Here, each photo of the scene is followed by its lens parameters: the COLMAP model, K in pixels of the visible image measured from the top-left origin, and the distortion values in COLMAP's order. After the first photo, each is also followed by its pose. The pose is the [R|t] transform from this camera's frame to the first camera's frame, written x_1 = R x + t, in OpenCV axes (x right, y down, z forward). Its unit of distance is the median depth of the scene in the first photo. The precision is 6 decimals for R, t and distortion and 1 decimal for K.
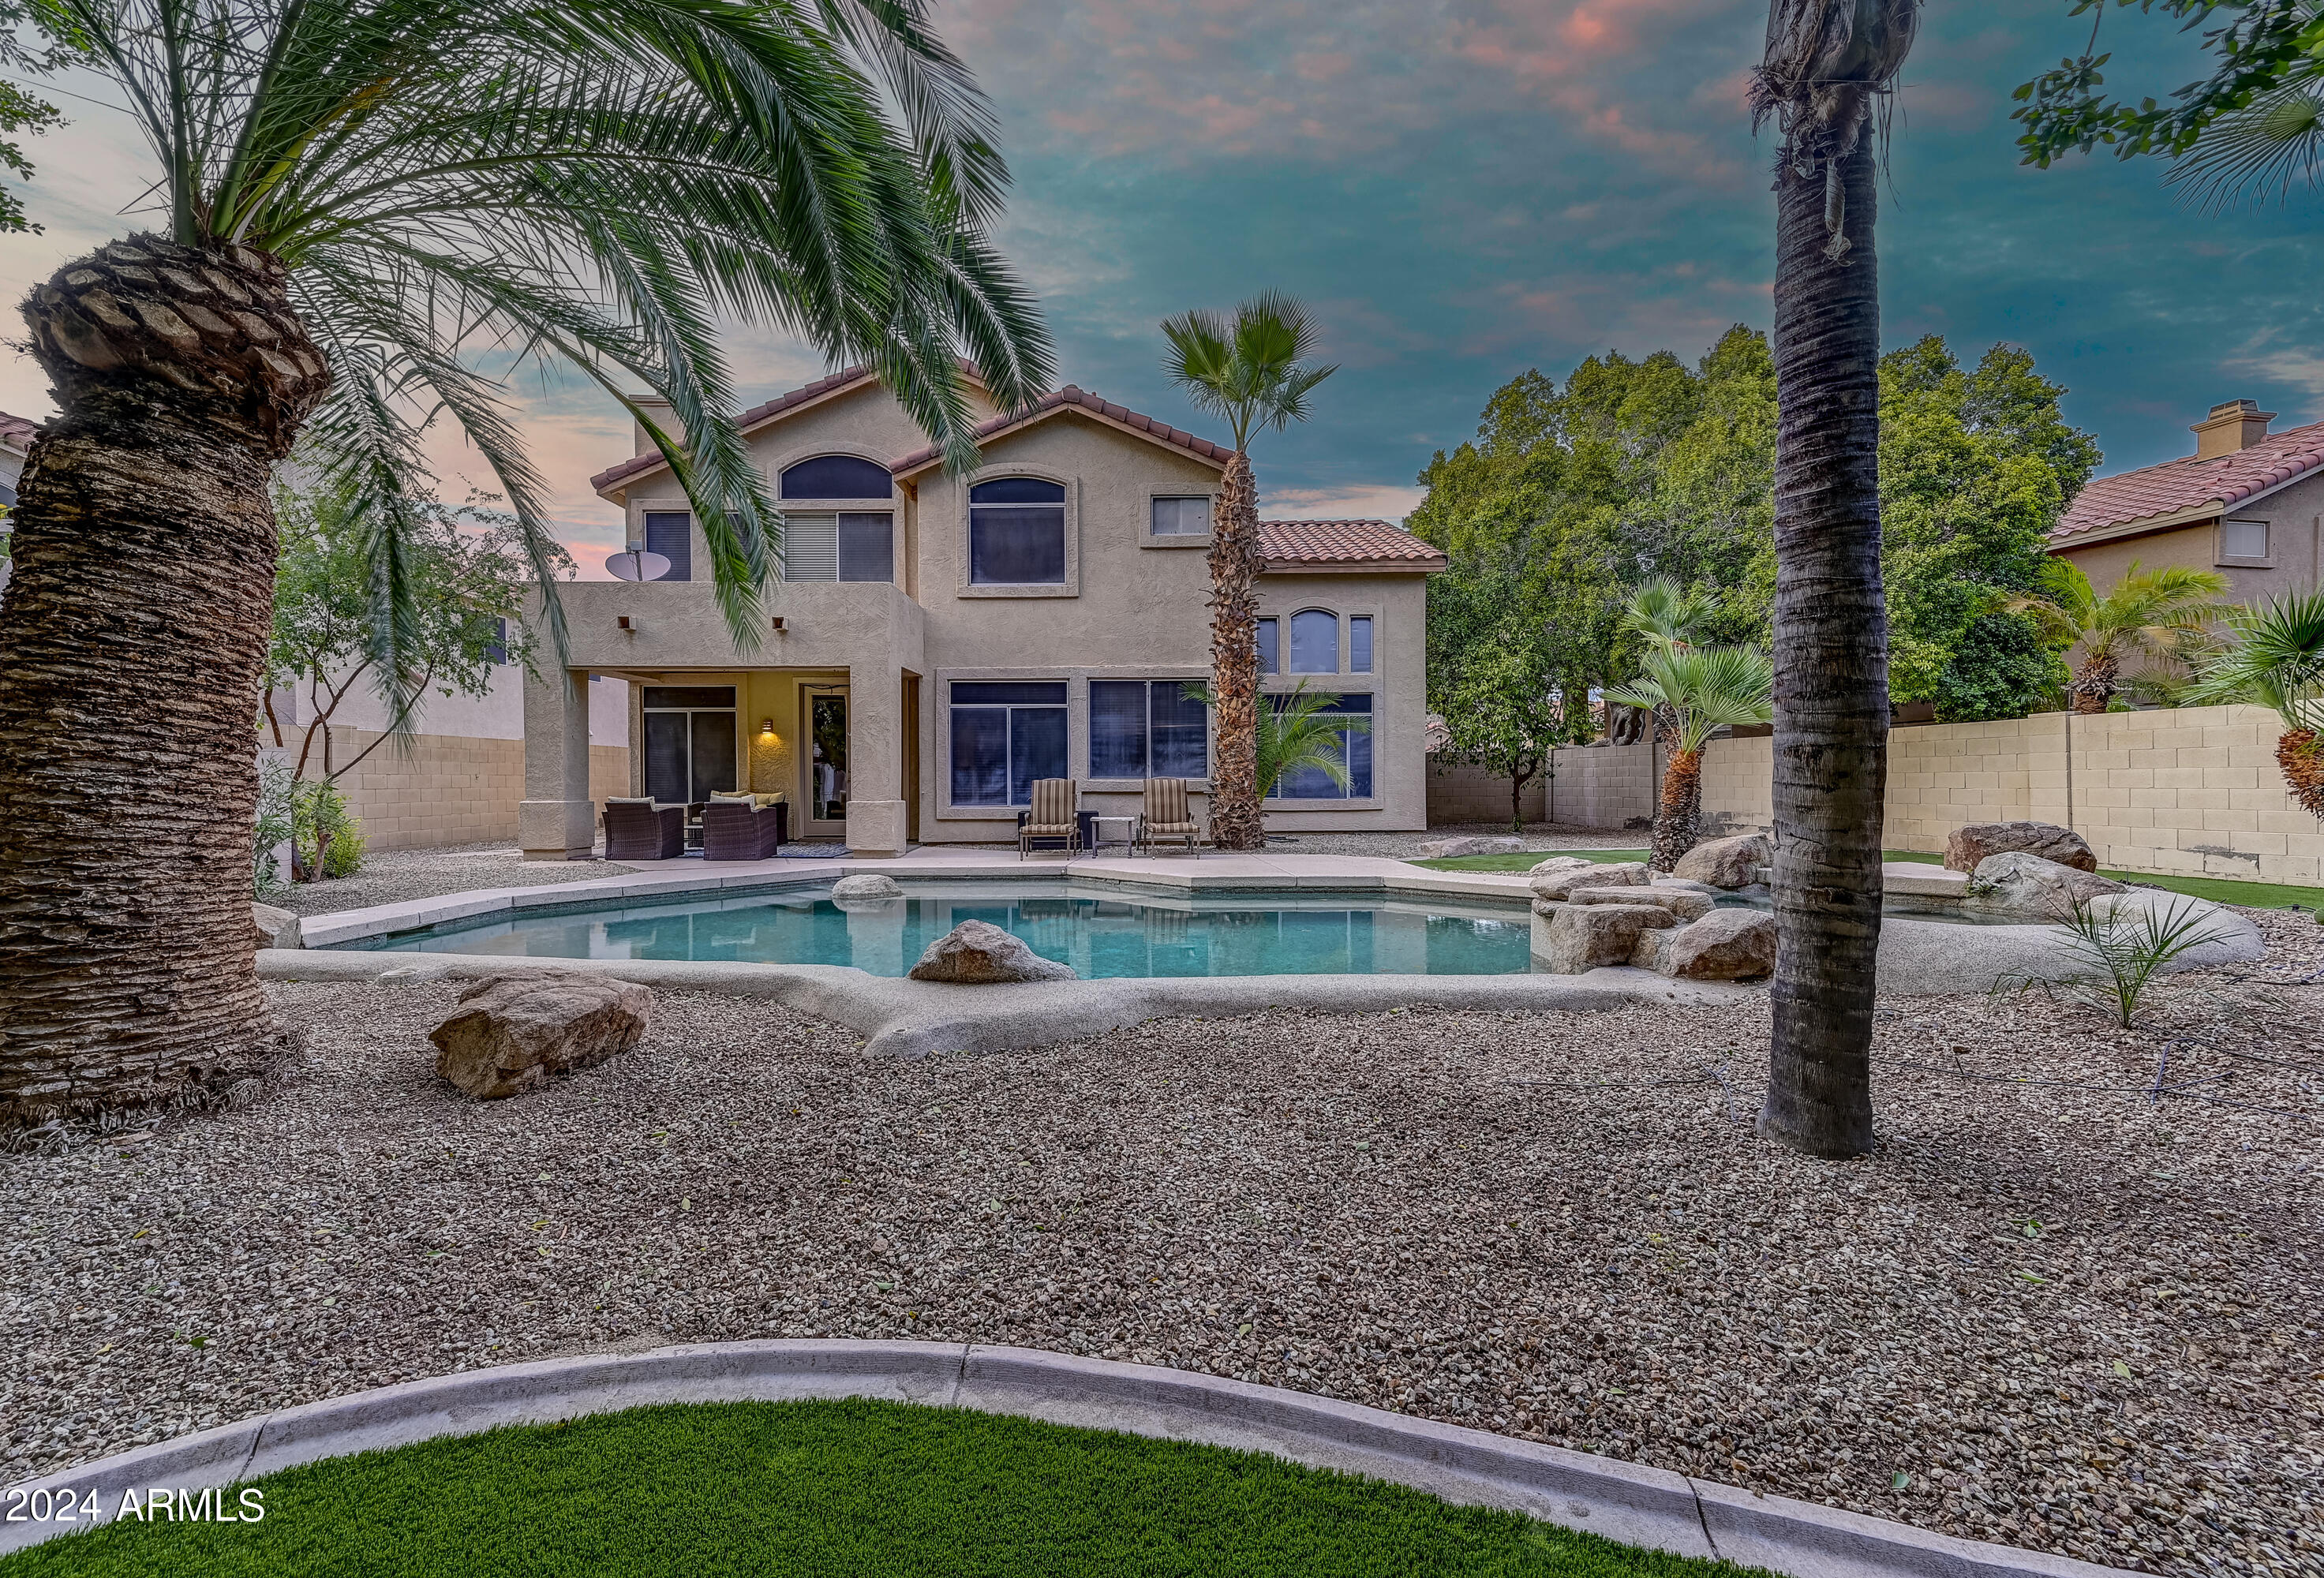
lens RADIAL K [[945.7, 0, 1162.0], [0, 945.7, 789.0], [0, 0, 1]] dist [0.018484, 0.000274]
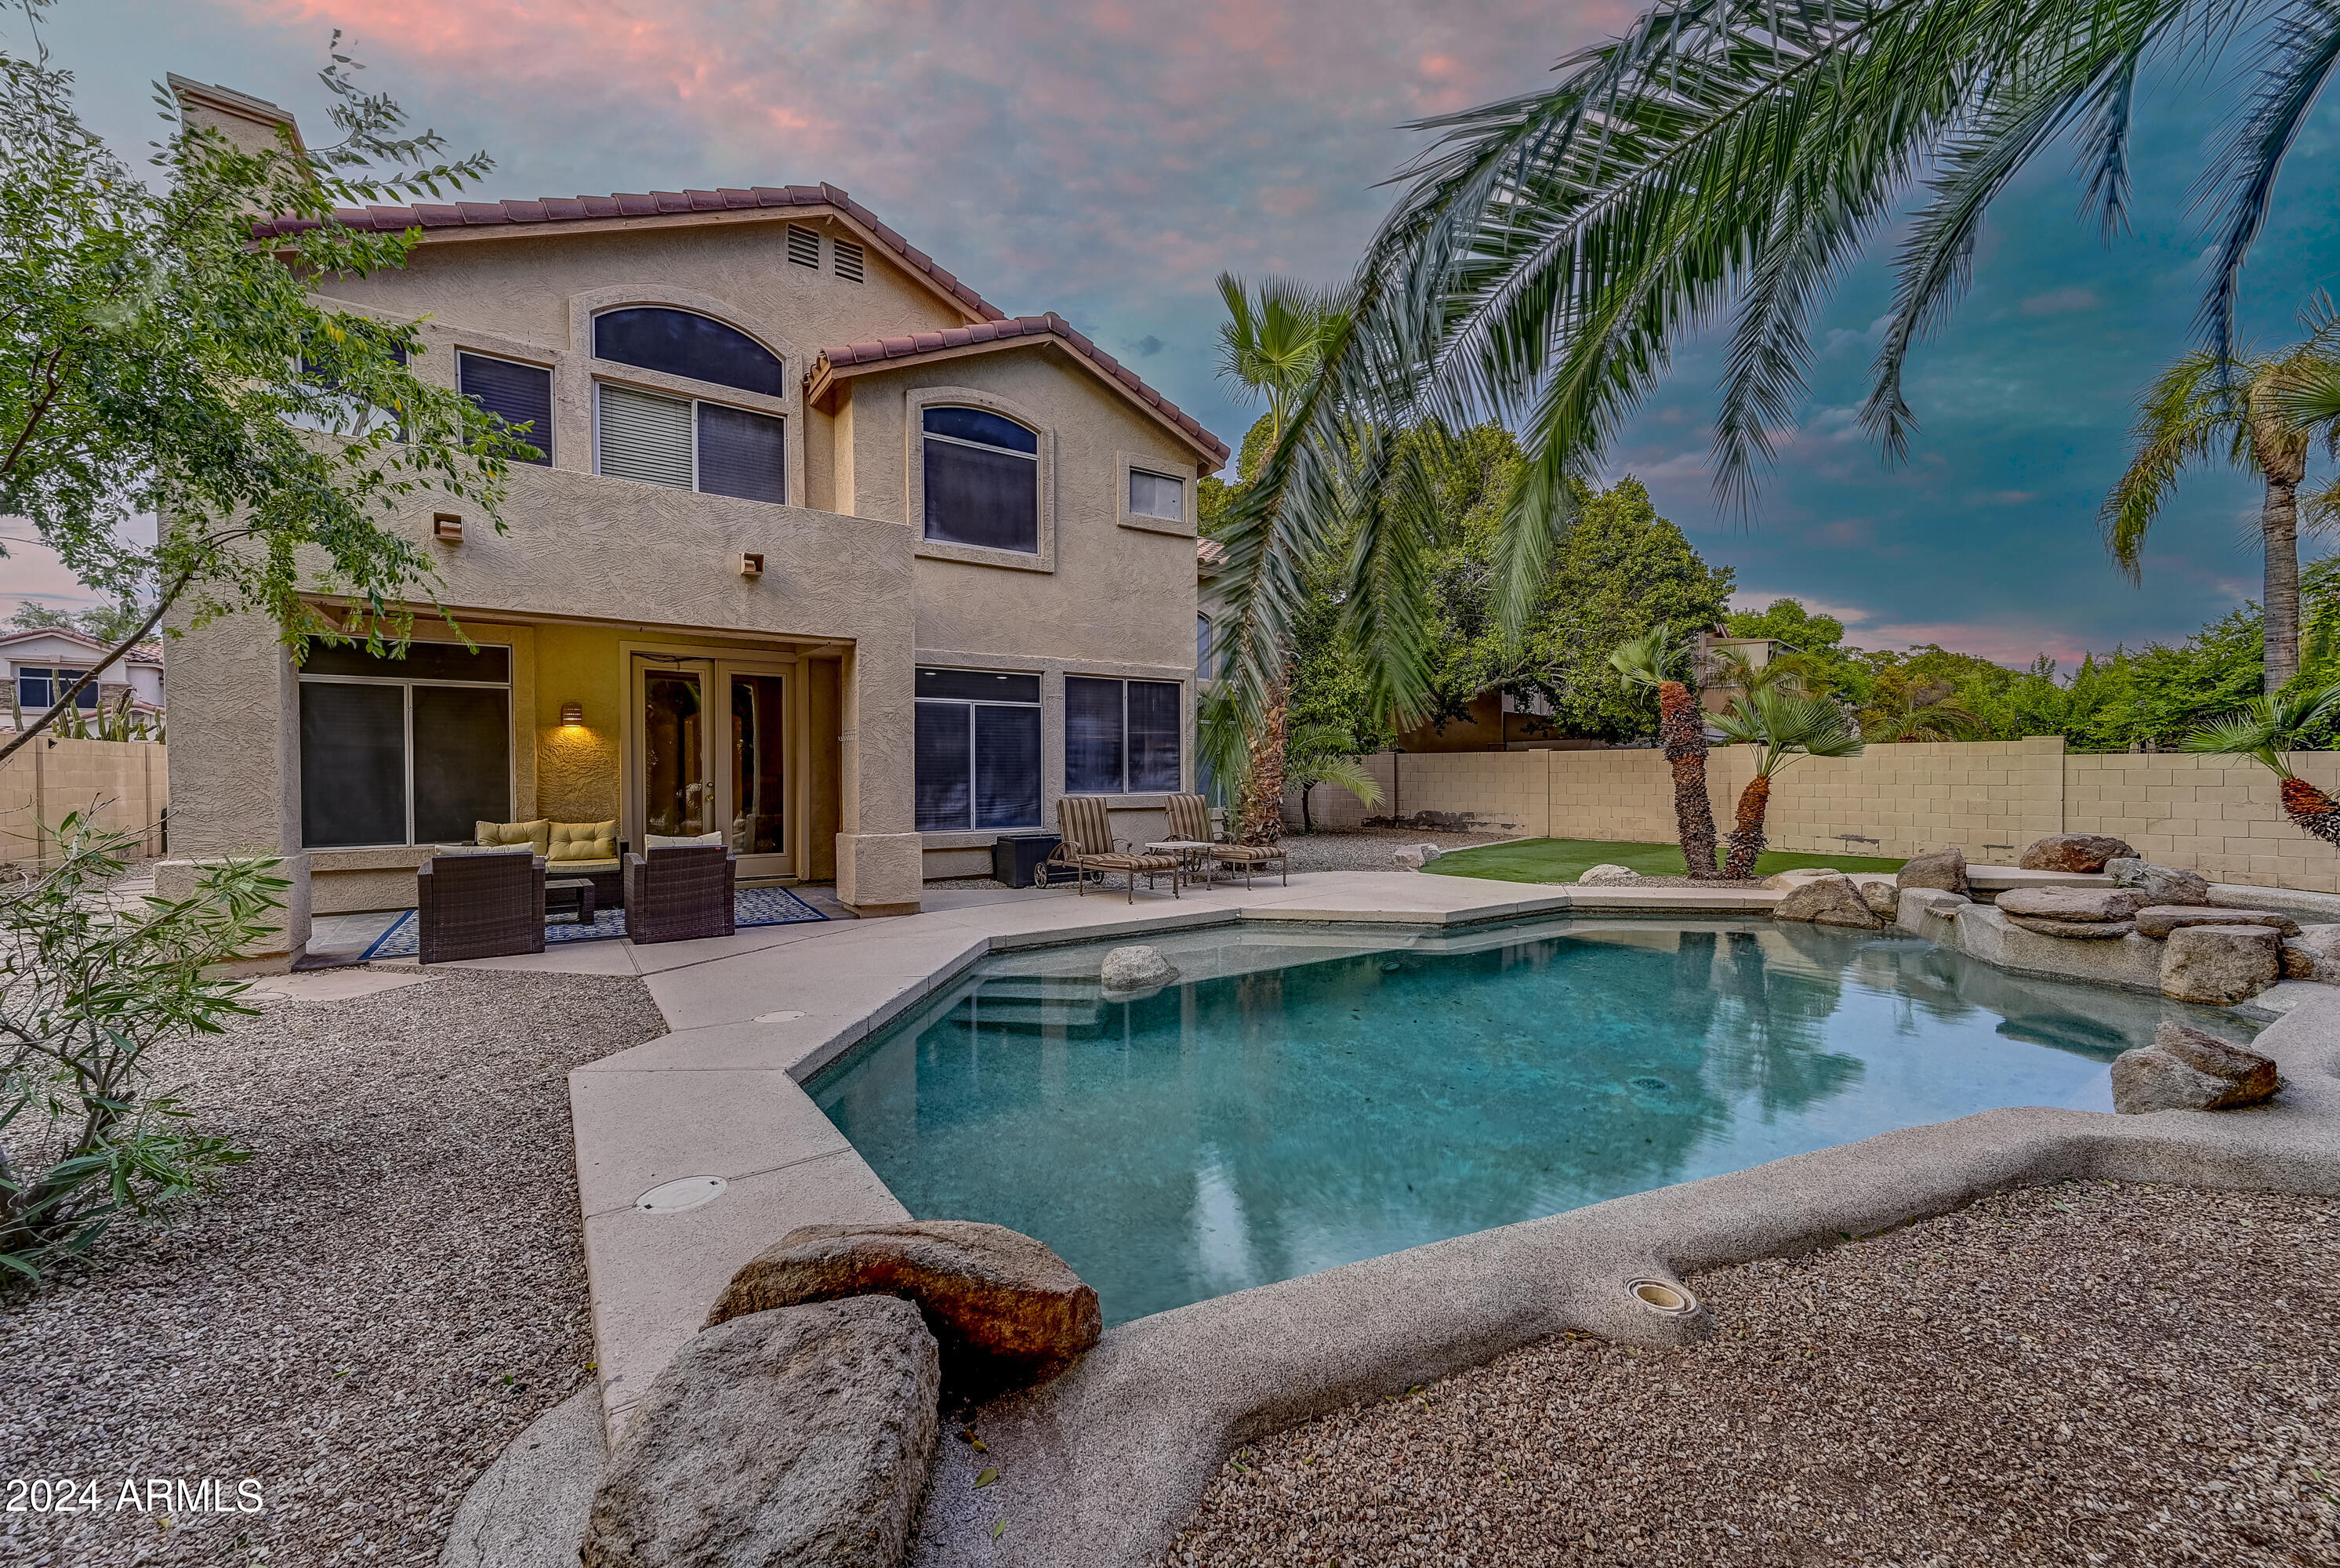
lens RADIAL K [[930.6, 0, 1170.0], [0, 930.6, 784.0], [0, 0, 1]] dist [0.011653, 0.000007]
pose [[0.820109, -0.006617, 0.572169, -0.467939], [0.002120, 0.999961, 0.008525, -0.026463], [-0.572204, -0.005778, 0.820091, 0.277461]]
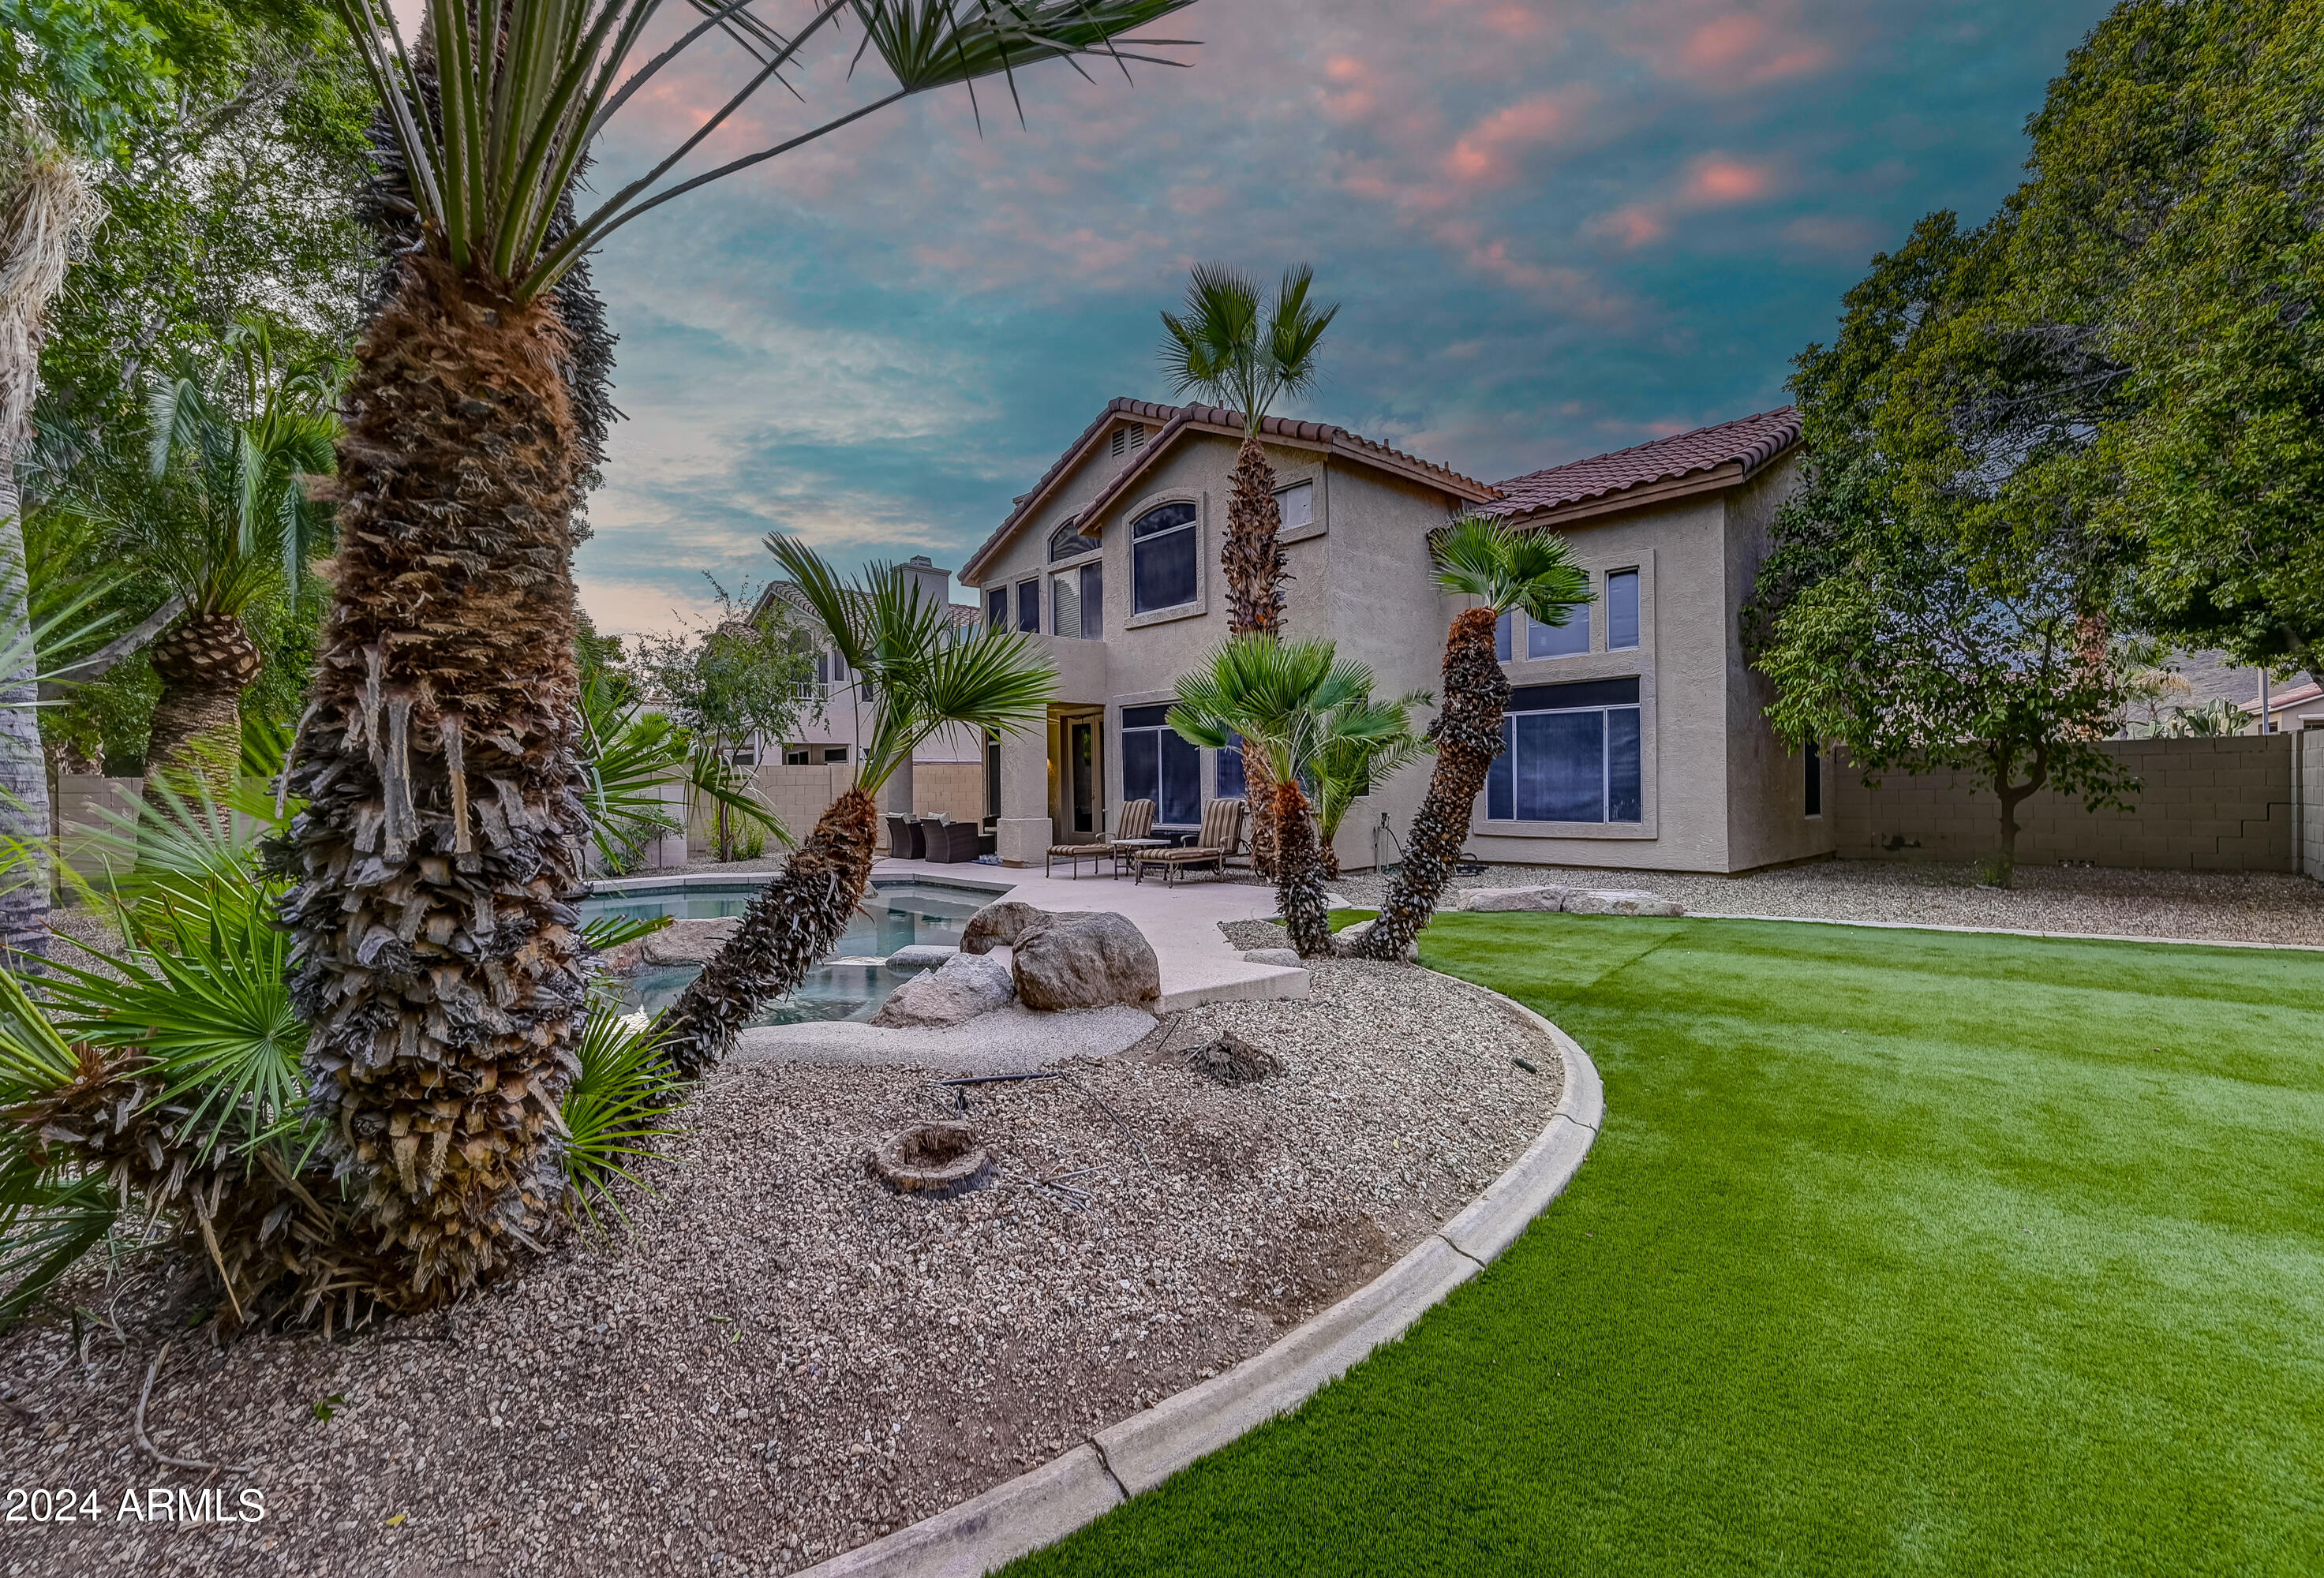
lens RADIAL K [[997.1, 0, 1162.0], [0, 997.1, 789.0], [0, 0, 1]] dist [0.000398, 0.000002]
pose [[0.662453, -0.002784, -0.749098, 0.655983], [0.003776, 0.999993, -0.000378, -0.020303], [0.749094, -0.002578, 0.662459, 0.281733]]
